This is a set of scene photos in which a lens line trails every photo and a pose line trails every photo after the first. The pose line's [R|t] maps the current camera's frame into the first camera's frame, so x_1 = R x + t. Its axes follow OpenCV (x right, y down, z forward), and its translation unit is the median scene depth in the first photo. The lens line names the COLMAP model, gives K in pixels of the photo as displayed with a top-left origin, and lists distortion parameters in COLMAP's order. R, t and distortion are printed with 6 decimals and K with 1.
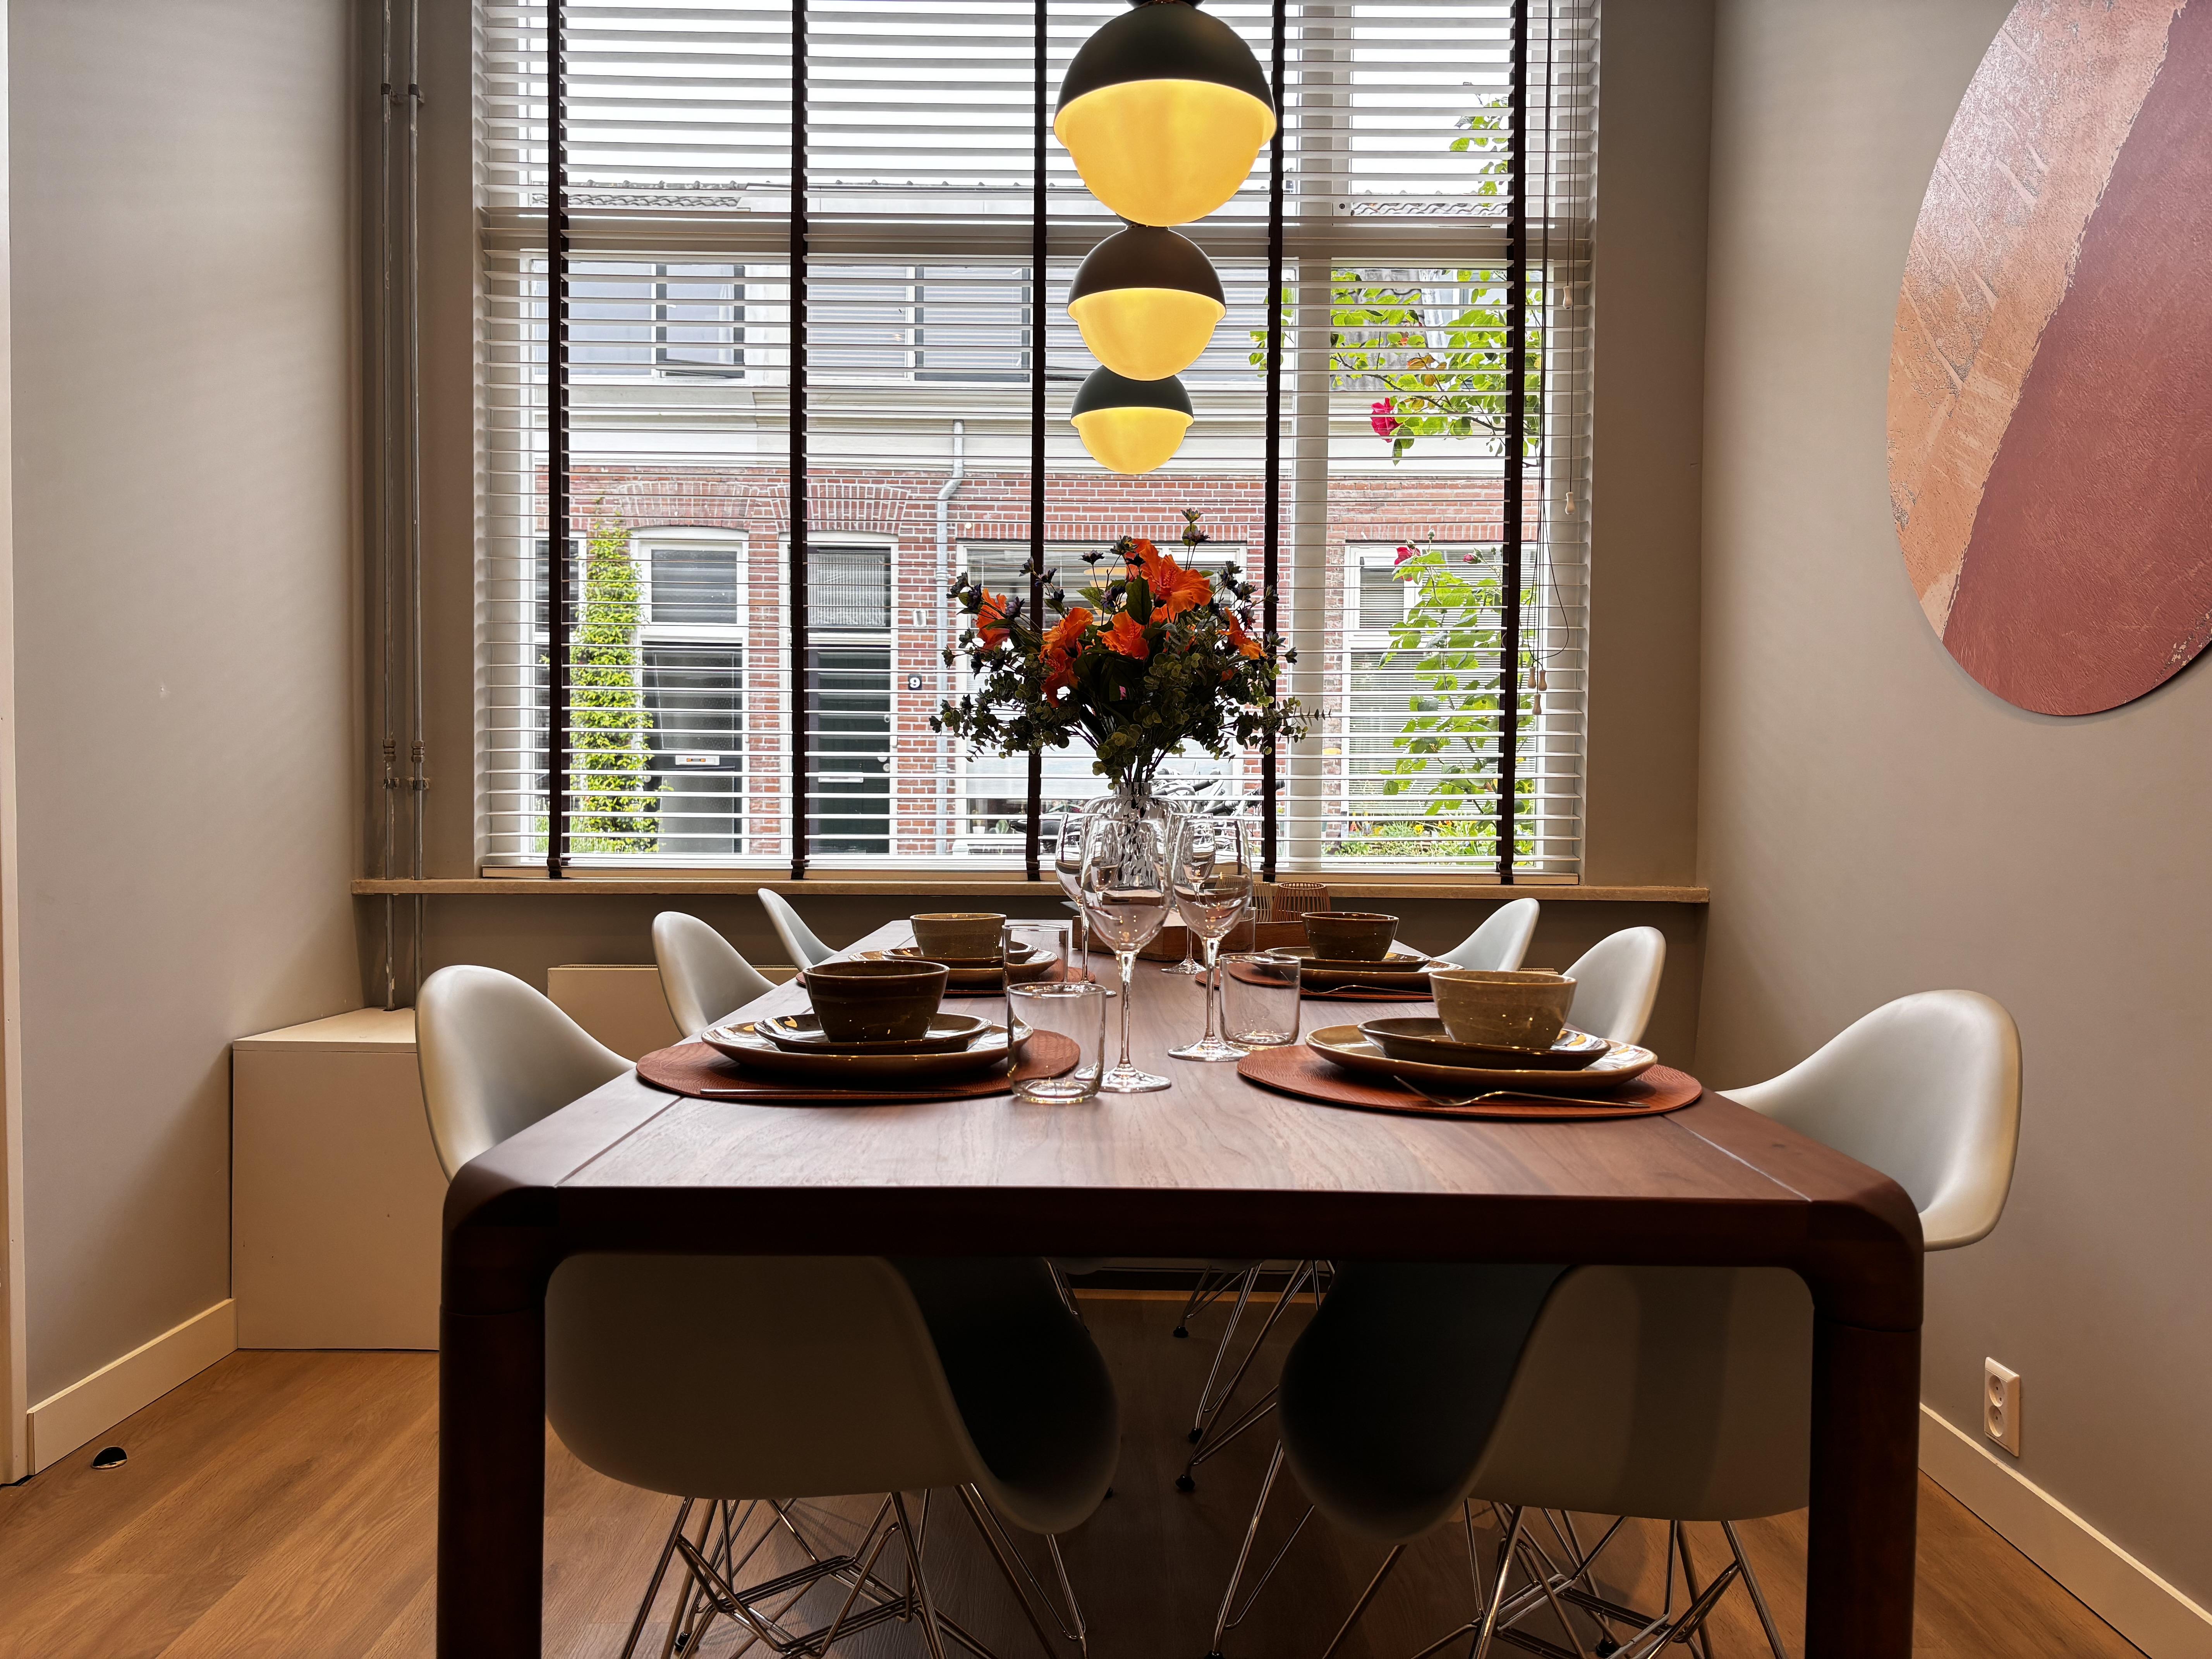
lens RADIAL K [[1661.9, 0, 1140.2], [0, 1661.9, 837.5], [0, 0, 1]] dist [0.030116, -0.046979]
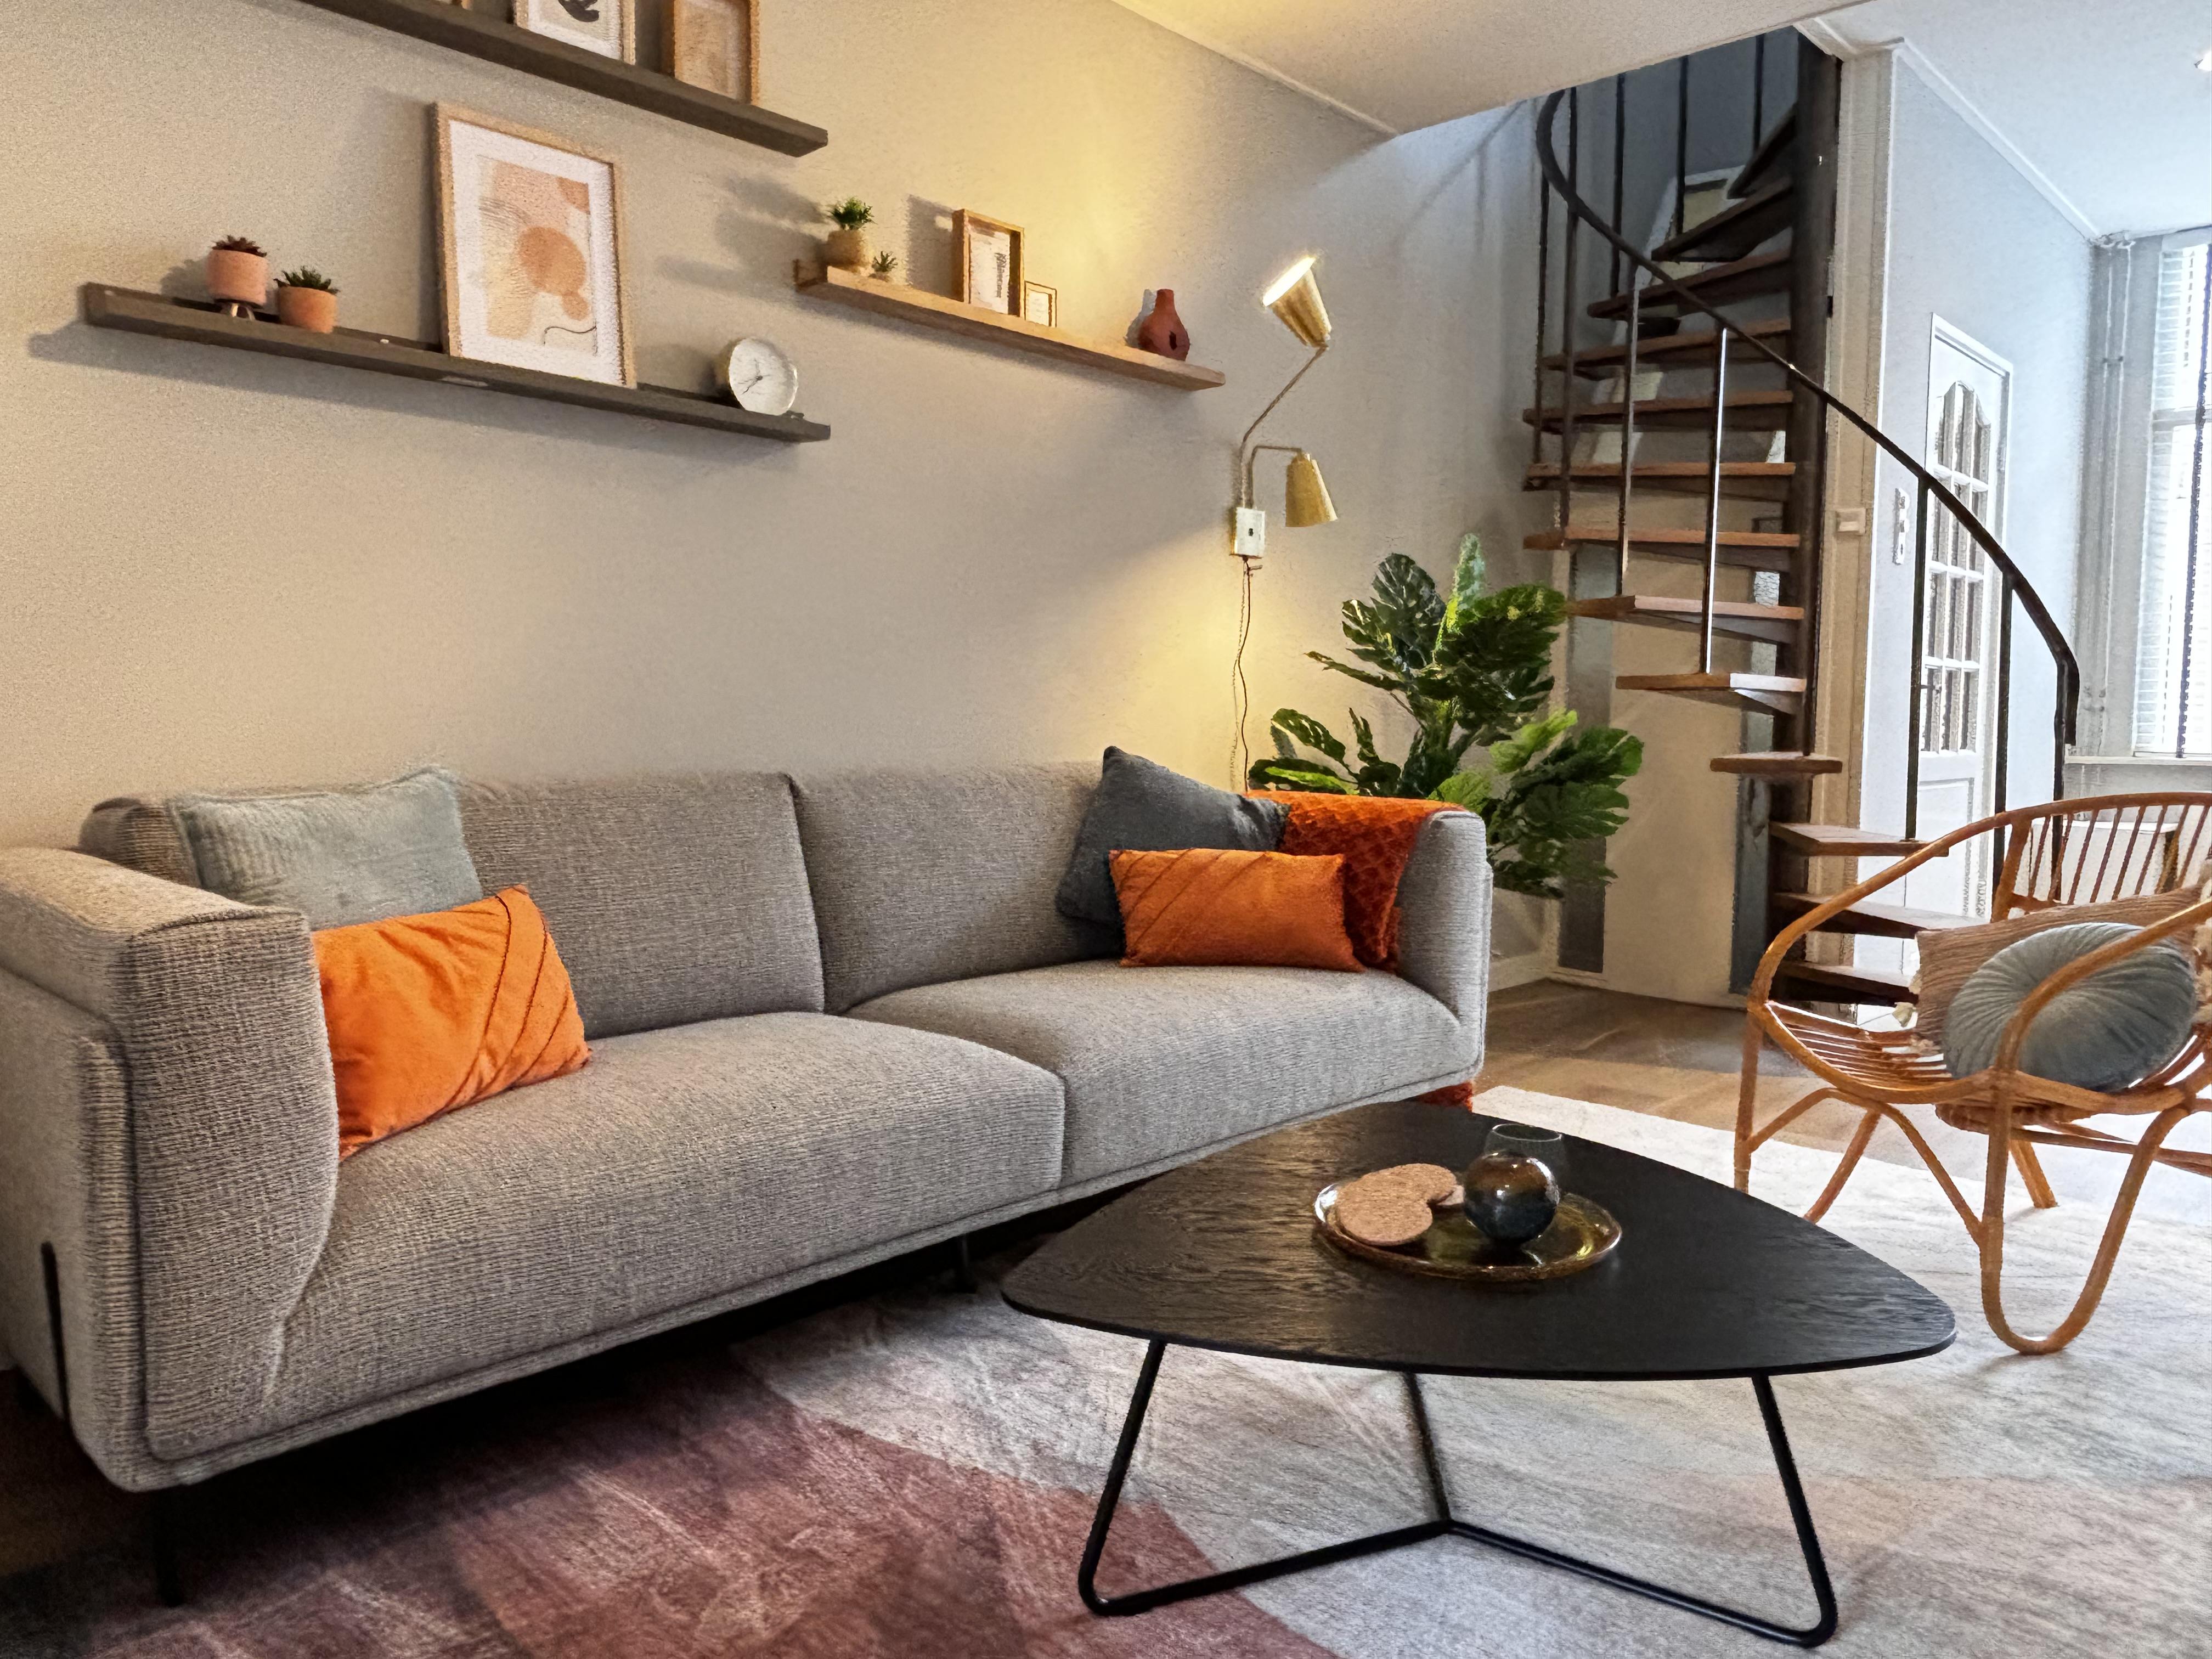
lens RADIAL K [[1526.0, 0, 1099.2], [0, 1526.0, 828.0], [0, 0, 1]] dist [0.053422, -0.078945]
pose [[0.701534, 0.051806, -0.710750, 0.037392], [-0.024729, 0.998523, 0.048374, 0.050792], [0.712207, -0.016360, 0.701779, -1.138597]]
